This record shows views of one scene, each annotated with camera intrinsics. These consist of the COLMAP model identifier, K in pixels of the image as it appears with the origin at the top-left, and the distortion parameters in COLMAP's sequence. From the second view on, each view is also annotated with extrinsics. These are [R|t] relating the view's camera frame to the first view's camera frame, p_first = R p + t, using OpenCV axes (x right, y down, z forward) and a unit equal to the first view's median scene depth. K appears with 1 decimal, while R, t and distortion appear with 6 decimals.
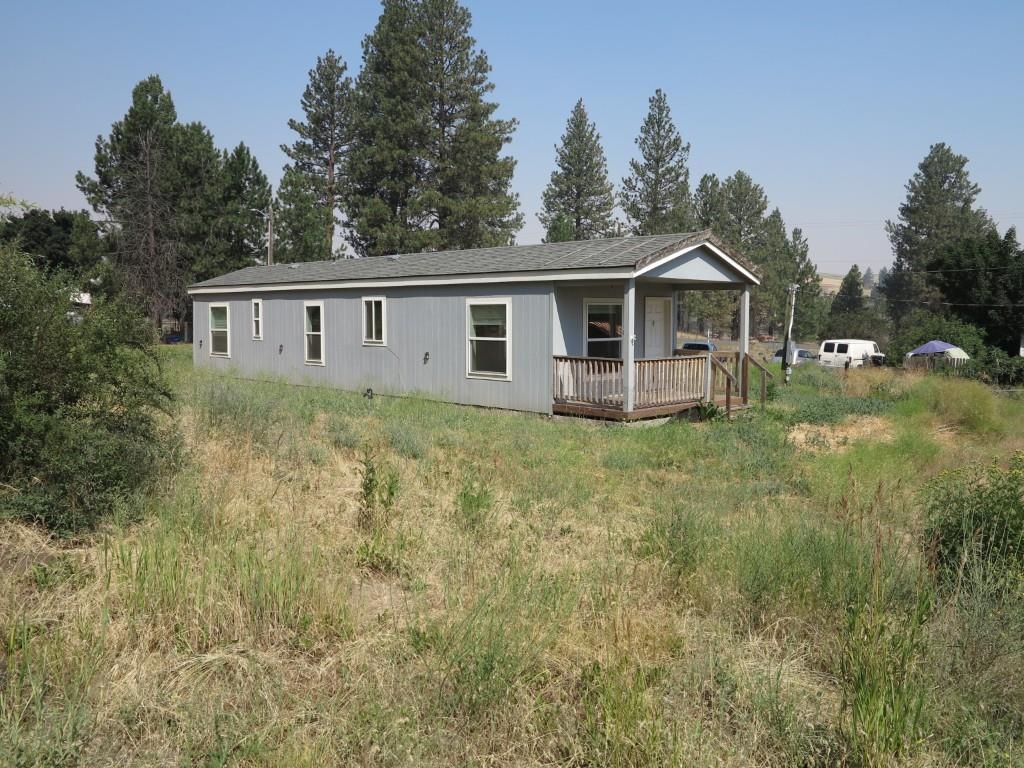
lens RADIAL K [[864.2, 0, 512.0], [0, 864.2, 384.0], [0, 0, 1]] dist [-0.015440, -0.003033]
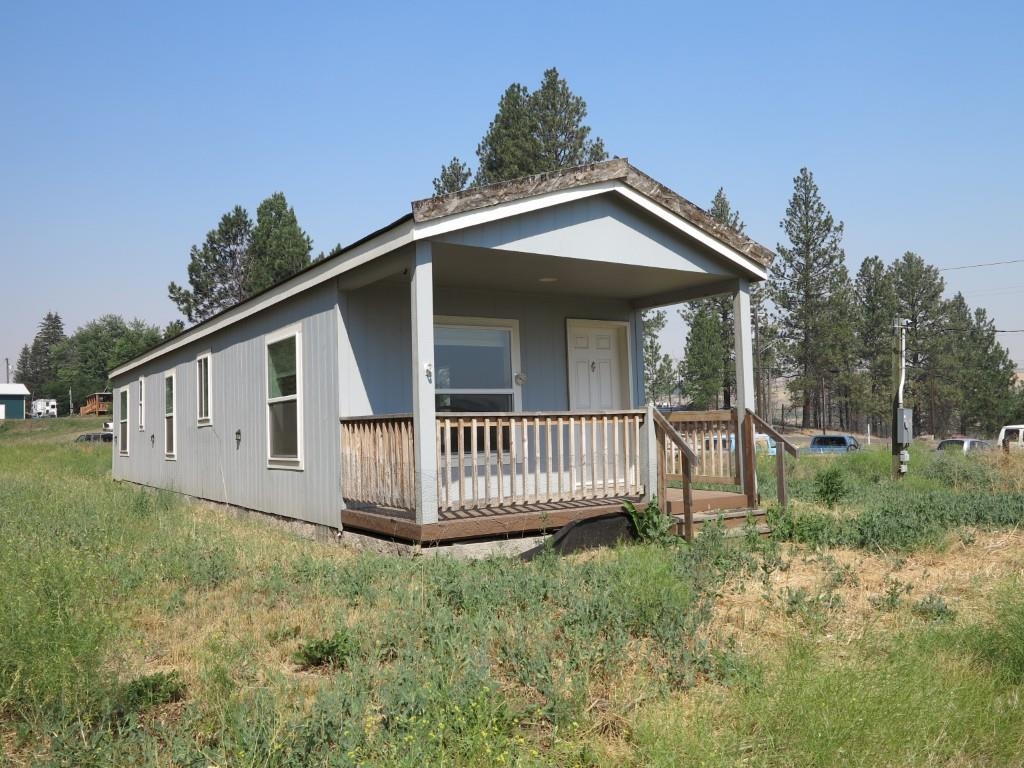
lens RADIAL K [[864.2, 0, 512.0], [0, 864.2, 384.0], [0, 0, 1]] dist [-0.015440, -0.003033]
pose [[0.979239, -0.039711, -0.198780, 0.048956], [0.013315, 0.991106, -0.132404, 0.003456], [0.202270, 0.127009, 0.971059, 0.095602]]
